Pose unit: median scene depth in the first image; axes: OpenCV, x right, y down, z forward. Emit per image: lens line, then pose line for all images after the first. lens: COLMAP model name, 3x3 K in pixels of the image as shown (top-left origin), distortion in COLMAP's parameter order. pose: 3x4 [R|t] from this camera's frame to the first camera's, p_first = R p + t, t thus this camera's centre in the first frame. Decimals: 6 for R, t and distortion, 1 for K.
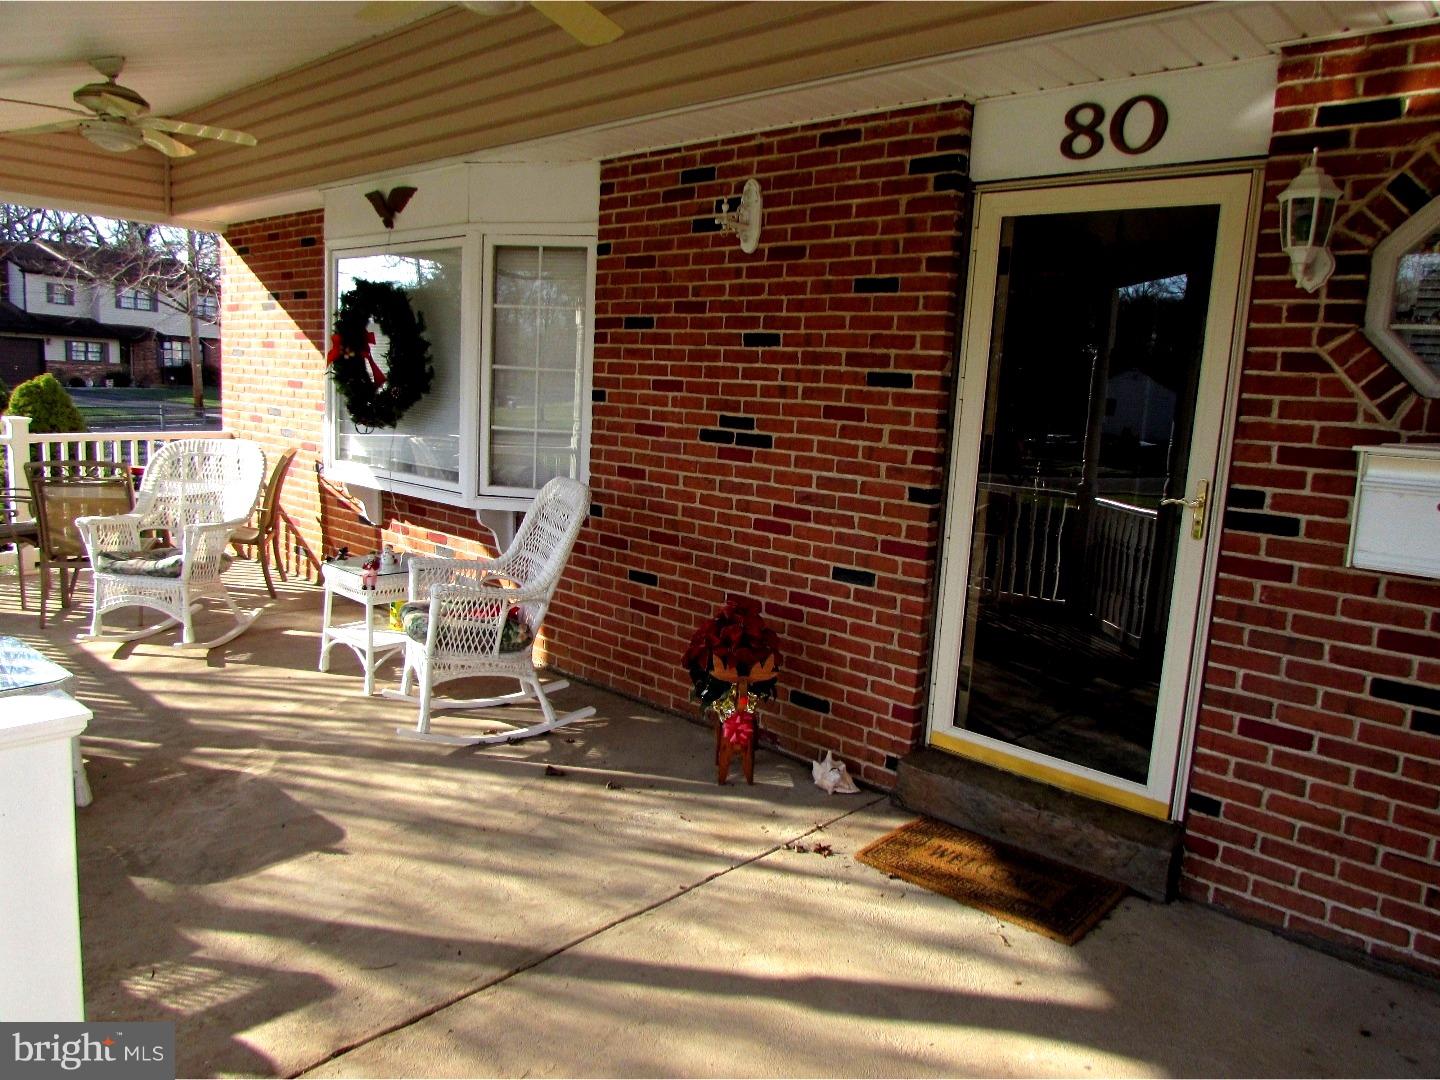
lens RADIAL K [[1012.6, 0, 720.0], [0, 1012.6, 540.0], [0, 0, 1]] dist [-0.032929, 0.005810]
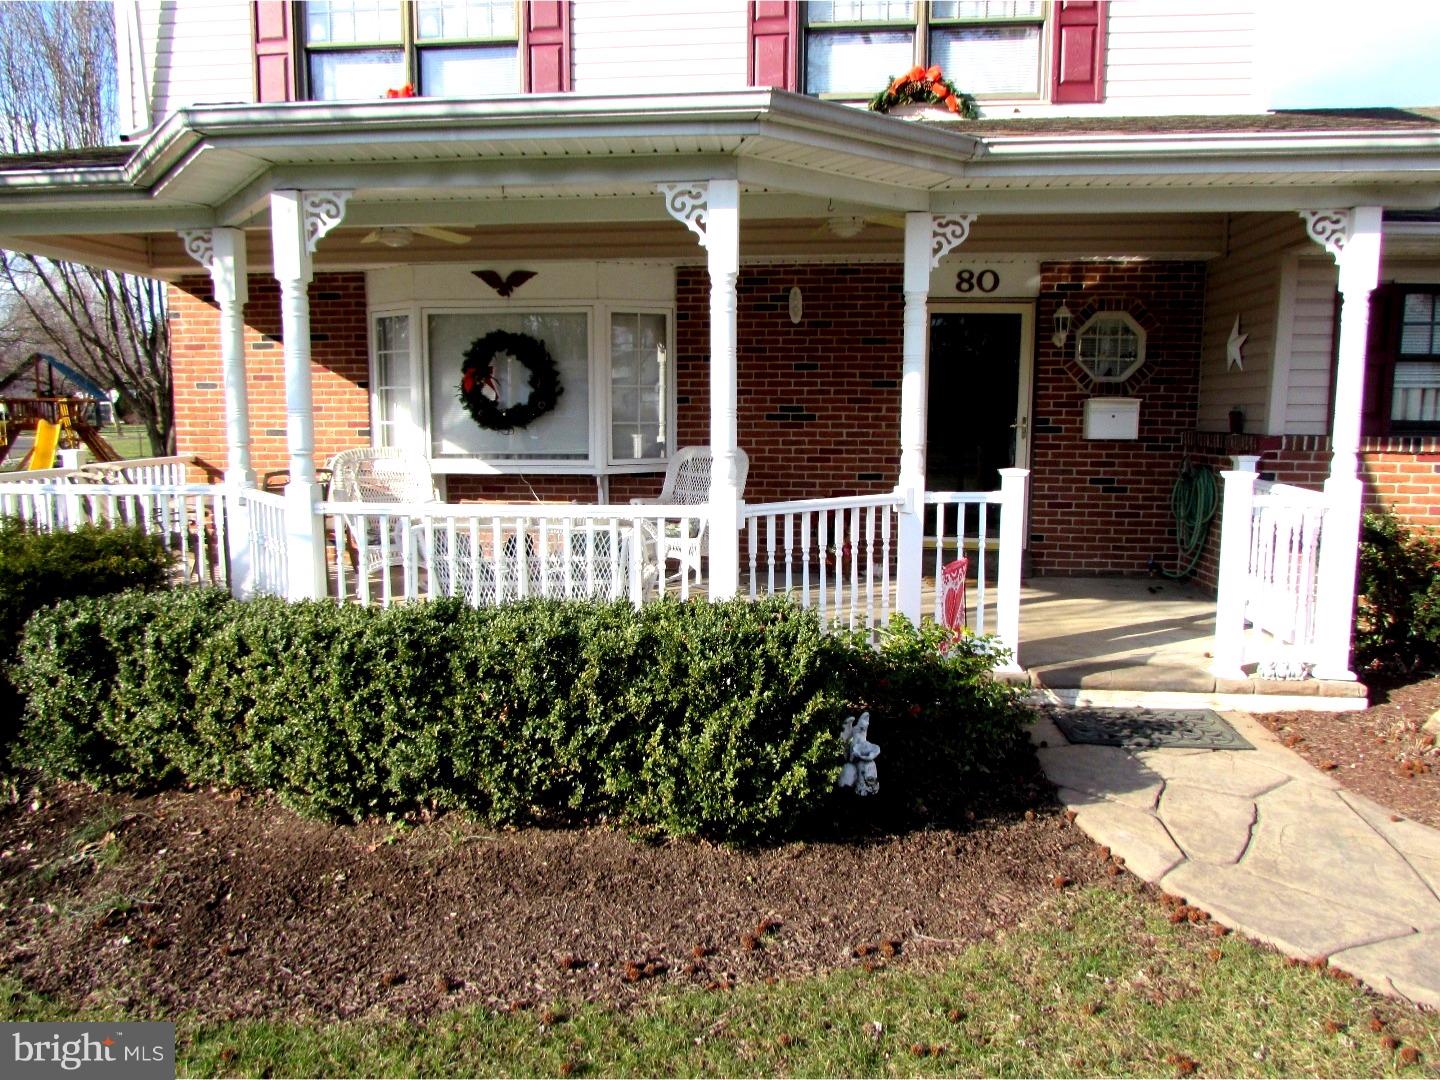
lens RADIAL K [[1012.6, 0, 720.0], [0, 1012.6, 540.0], [0, 0, 1]] dist [-0.032929, 0.005810]
pose [[0.806859, -0.124818, 0.577407, -1.350688], [0.128818, 0.991077, 0.034233, 0.053273], [-0.576528, 0.046759, 0.815738, -0.539496]]
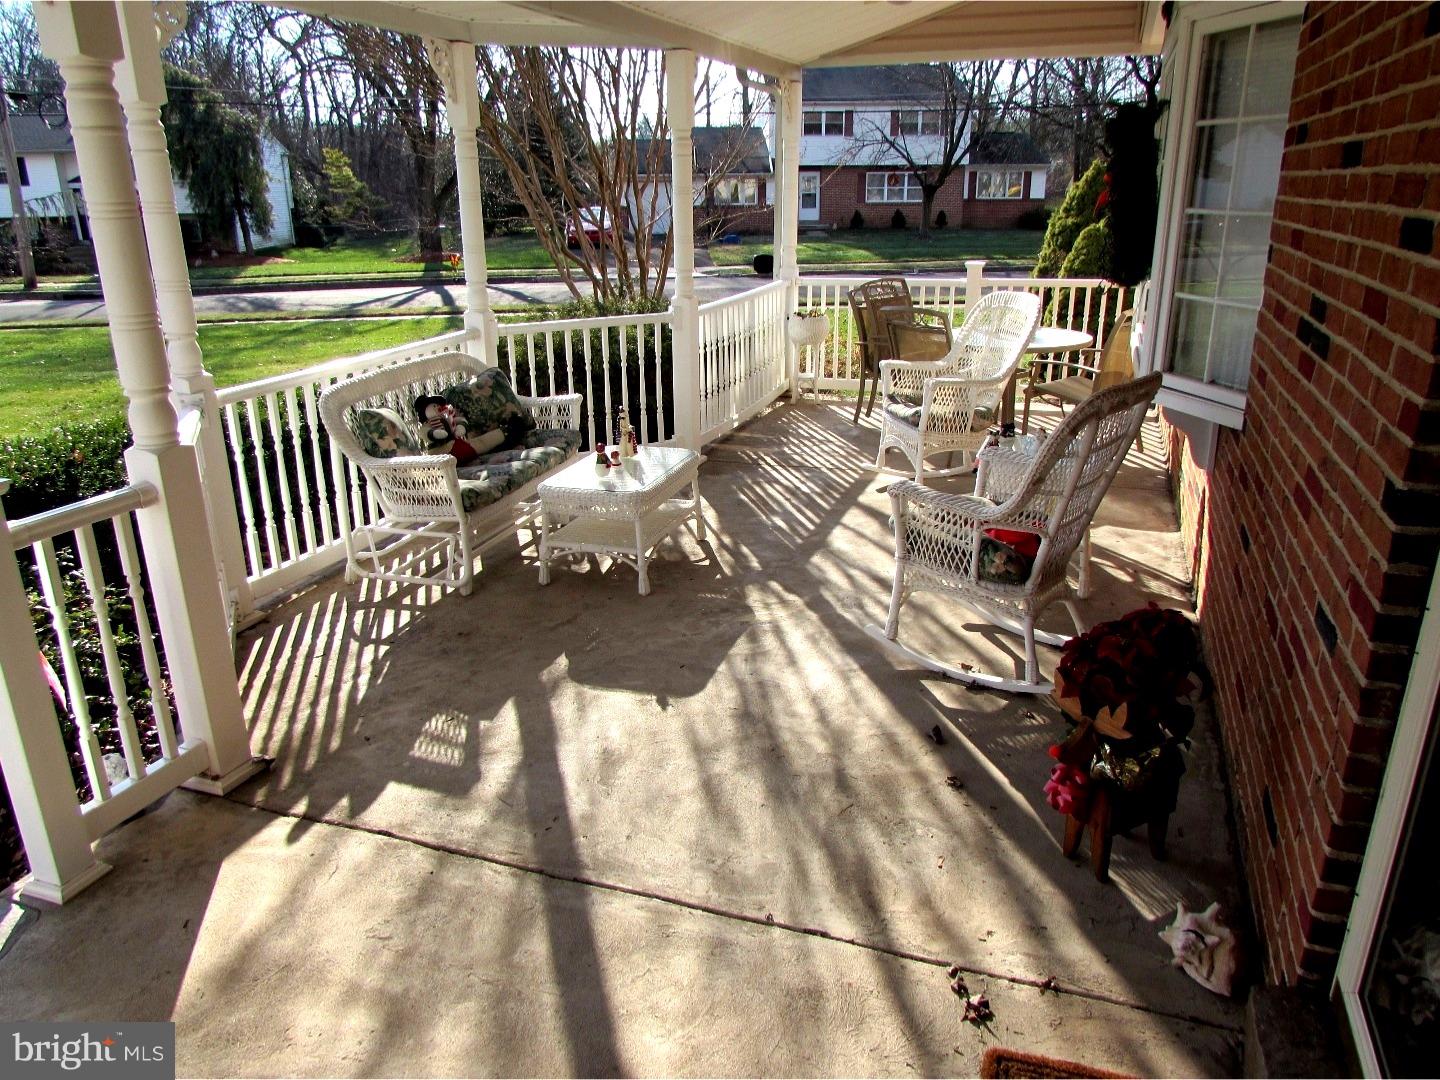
lens RADIAL K [[1012.6, 0, 720.0], [0, 1012.6, 540.0], [0, 0, 1]] dist [-0.032929, 0.005810]
pose [[0.395925, 0.255669, -0.881973, 0.442283], [-0.112391, 0.966730, 0.229785, -0.089369], [0.911379, 0.008148, 0.411488, 0.502955]]
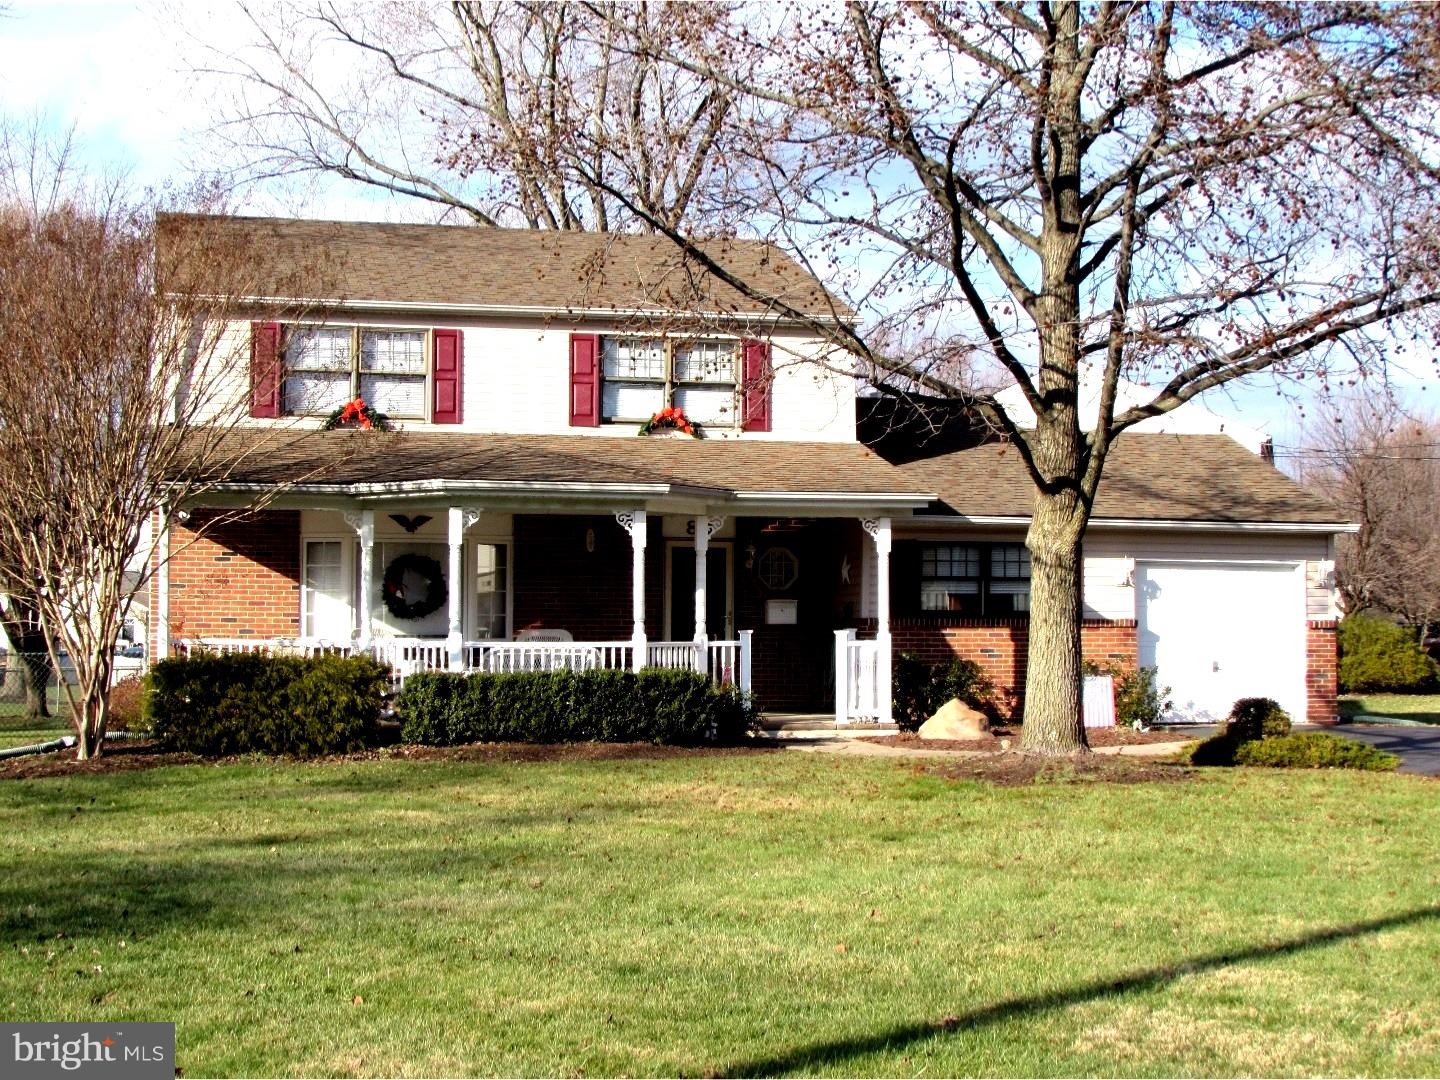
lens RADIAL K [[1998.4, 0, 653.6], [0, 1998.4, 540.3], [0, 0, 1]] dist [-0.003754, 0.017346]
pose [[0.576734, -0.010614, 0.816863, -5.114413], [0.149553, 0.984389, -0.092799, 0.294917], [-0.803127, 0.175685, 0.569318, -2.791724]]
